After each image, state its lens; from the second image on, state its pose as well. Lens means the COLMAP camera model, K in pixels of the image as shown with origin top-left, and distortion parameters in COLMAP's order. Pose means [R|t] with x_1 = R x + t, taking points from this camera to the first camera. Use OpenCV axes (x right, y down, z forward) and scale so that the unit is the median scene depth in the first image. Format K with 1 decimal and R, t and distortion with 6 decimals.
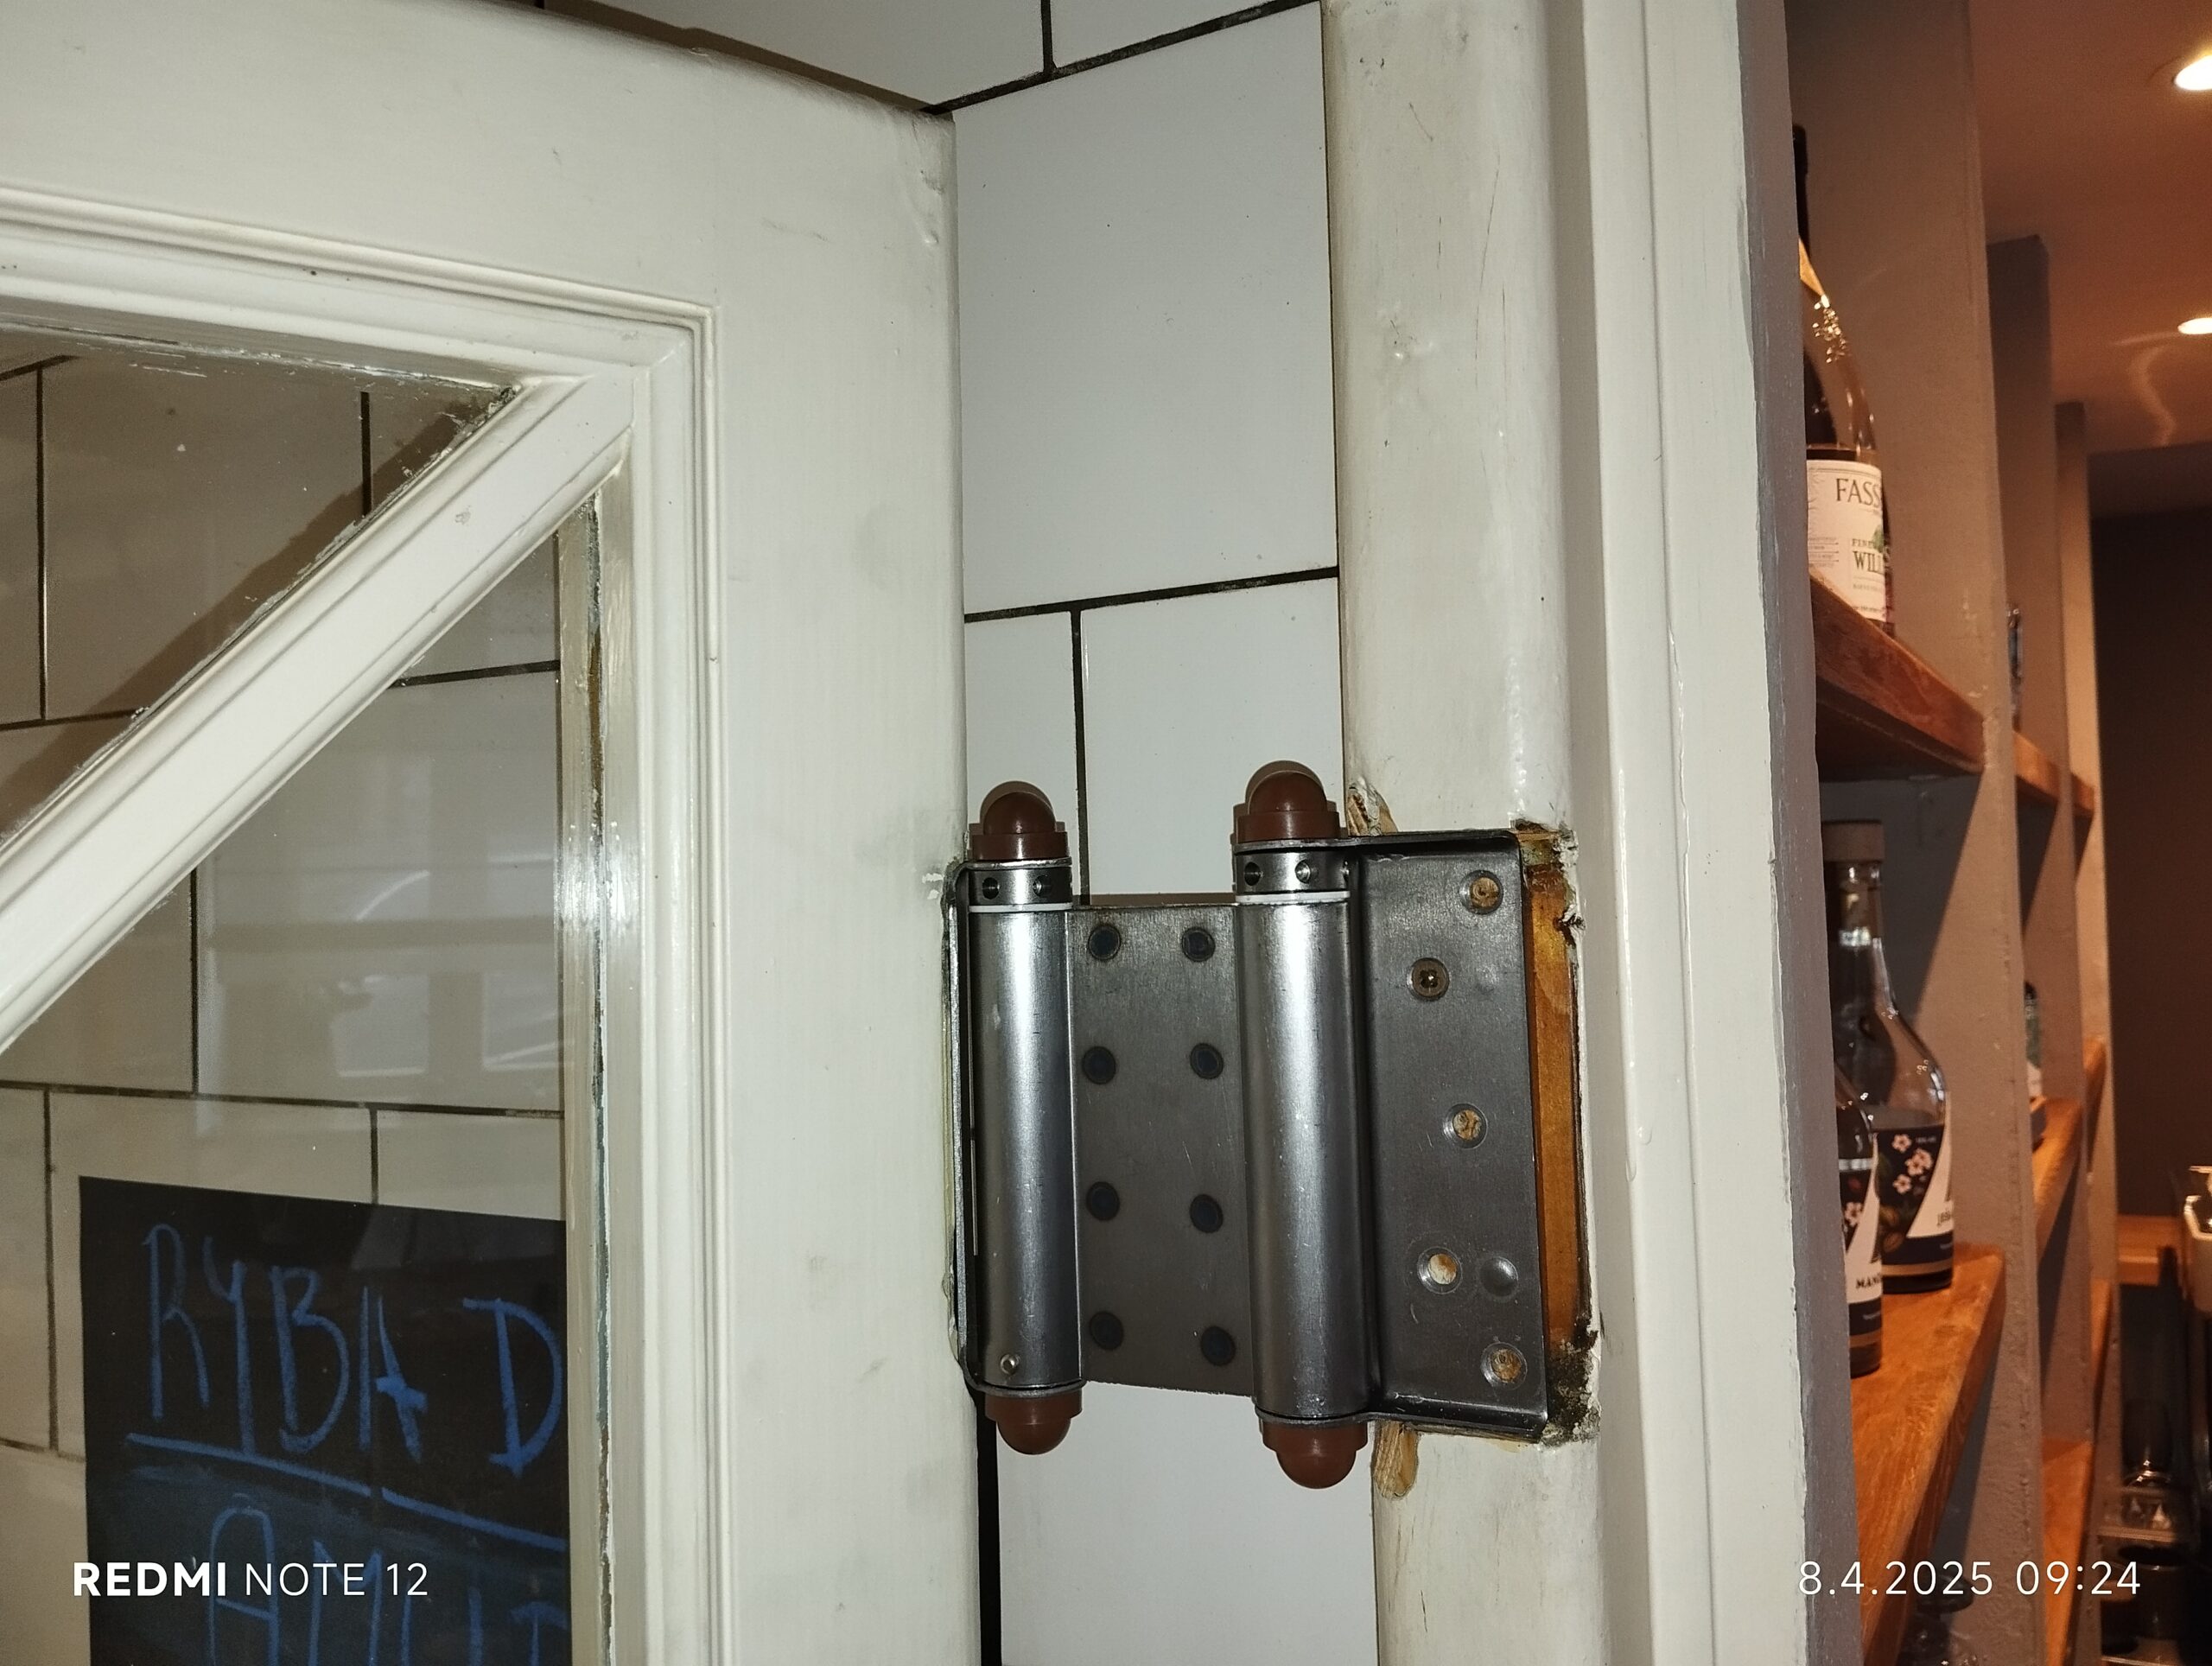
lens RADIAL K [[1859.9, 0, 1105.3], [0, 1859.9, 826.9], [0, 0, 1]] dist [0.071175, -0.166934]
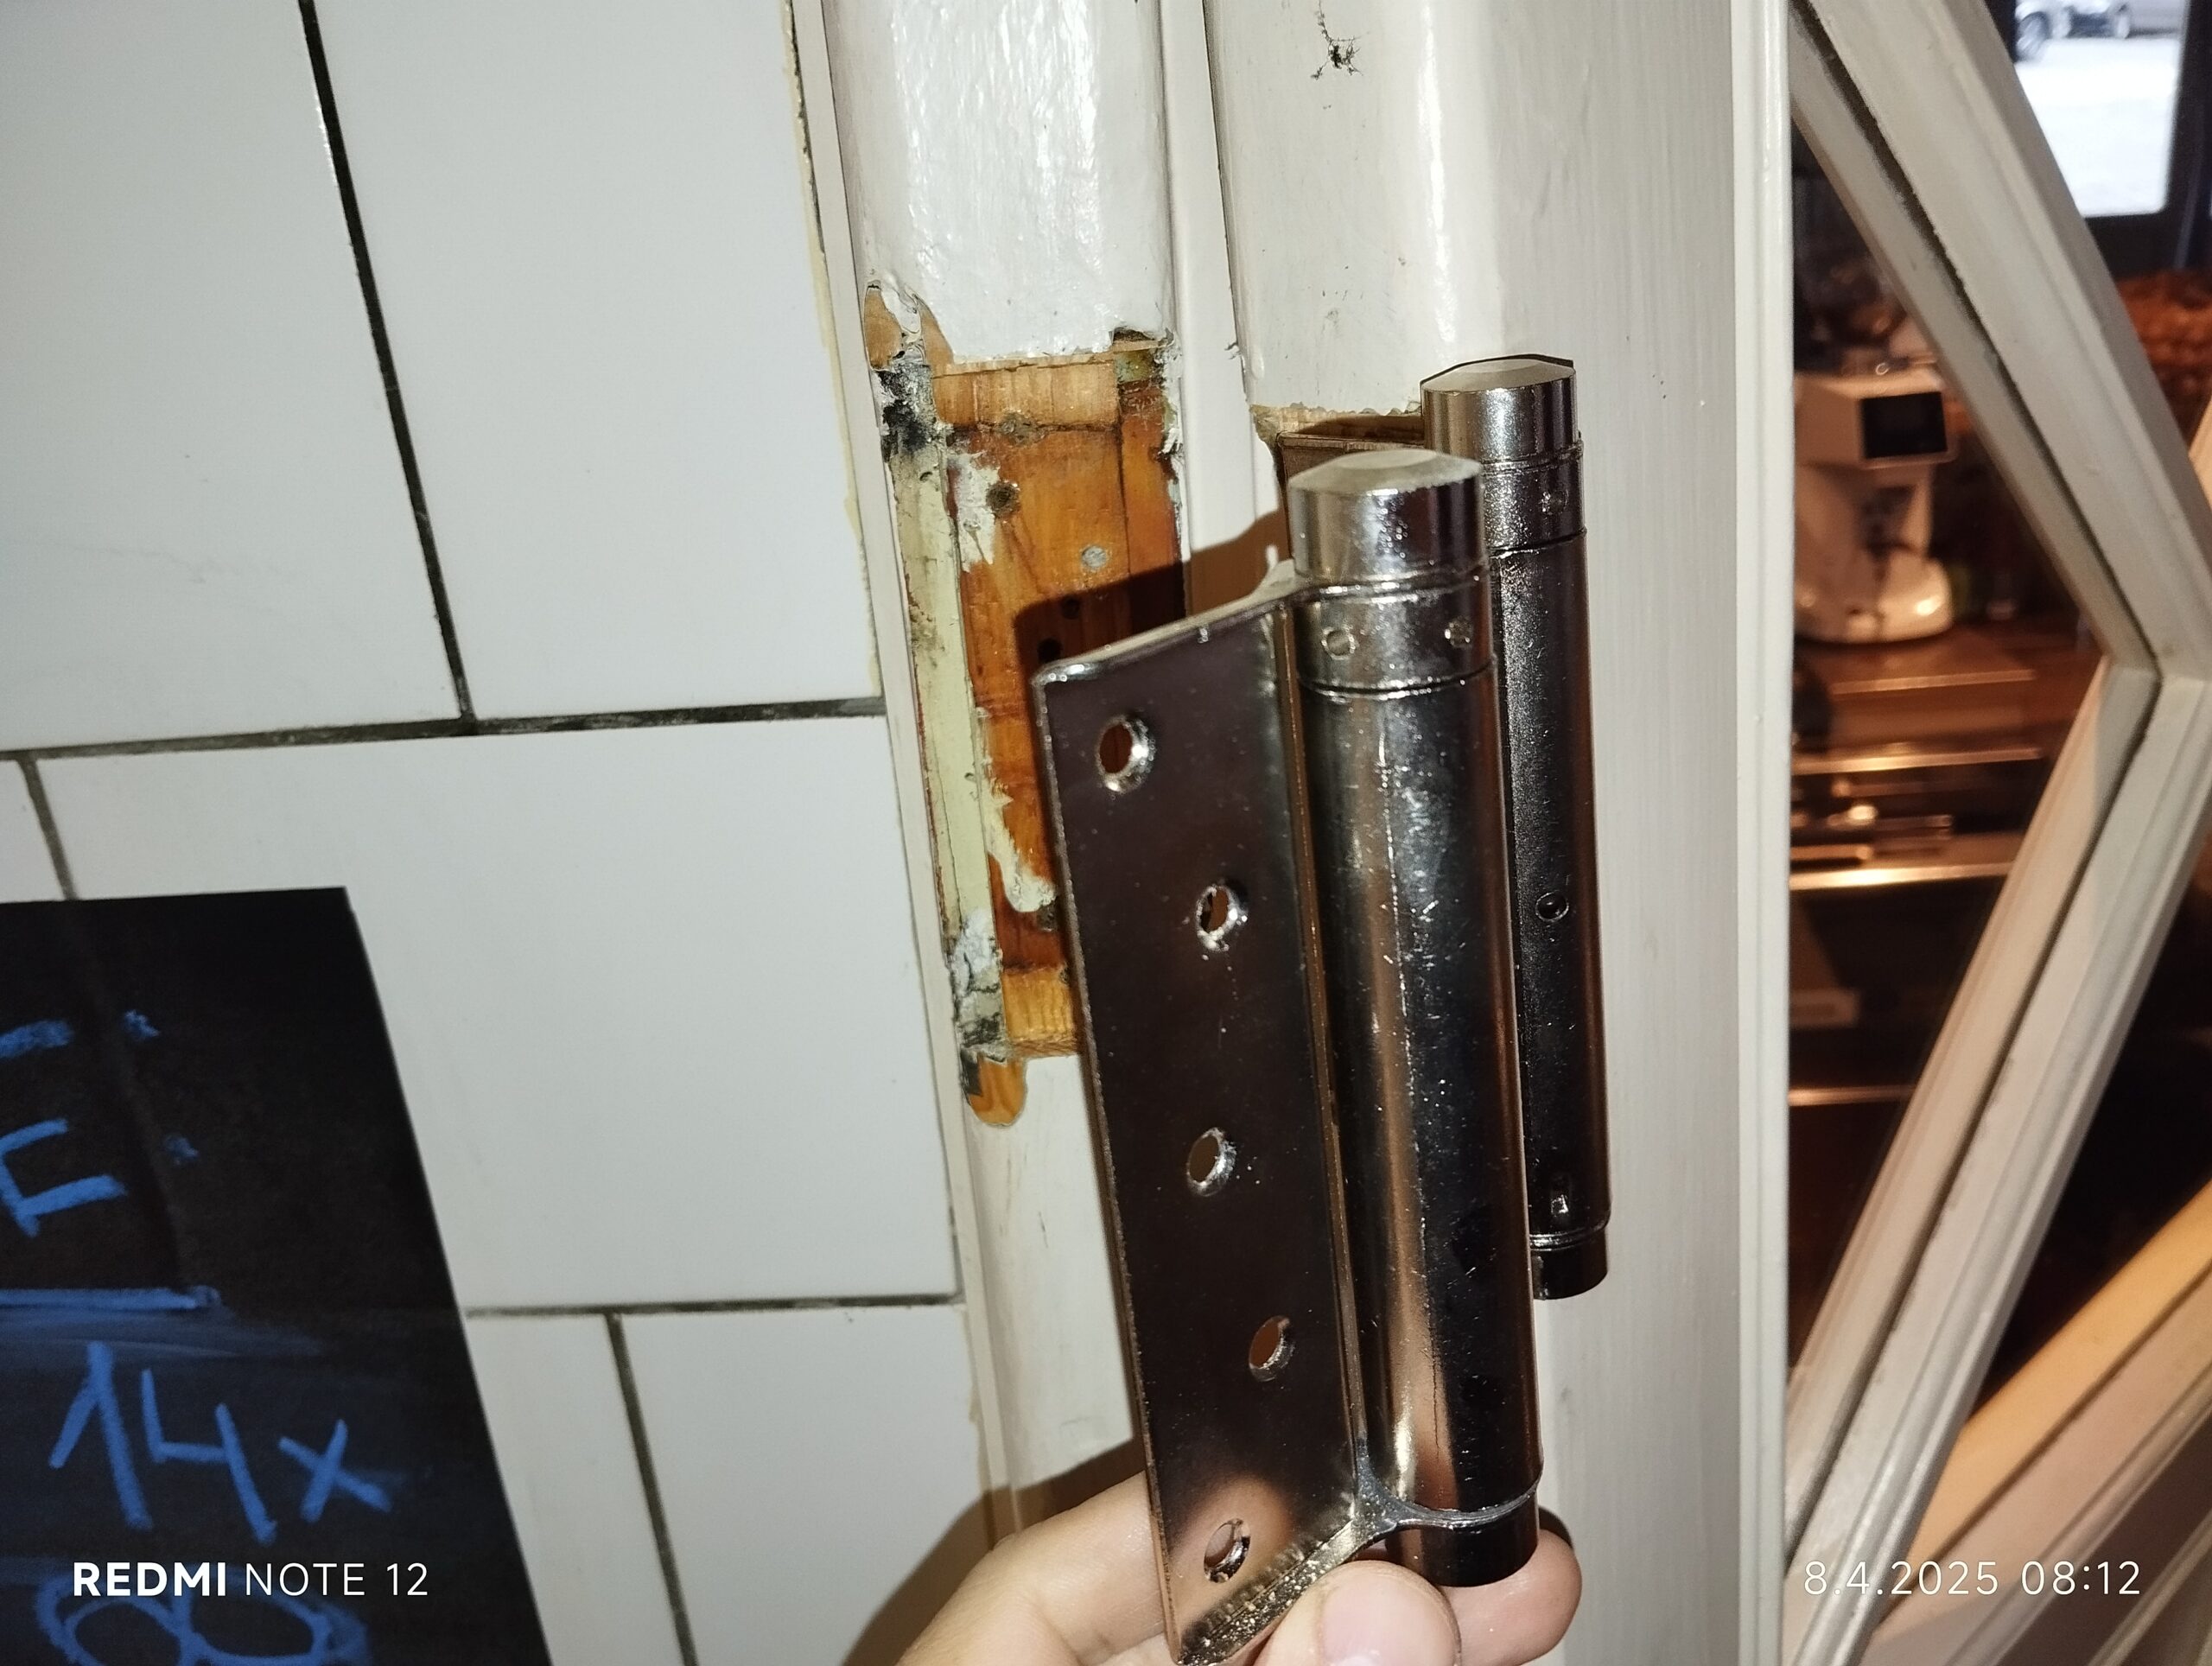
lens RADIAL K [[1859.9, 0, 1105.3], [0, 1859.9, 826.9], [0, 0, 1]] dist [0.071175, -0.166934]
pose [[0.884427, -0.217860, 0.412706, -0.126928], [0.035293, 0.913039, 0.406343, -0.118584], [-0.465343, -0.344815, 0.815205, 0.306040]]
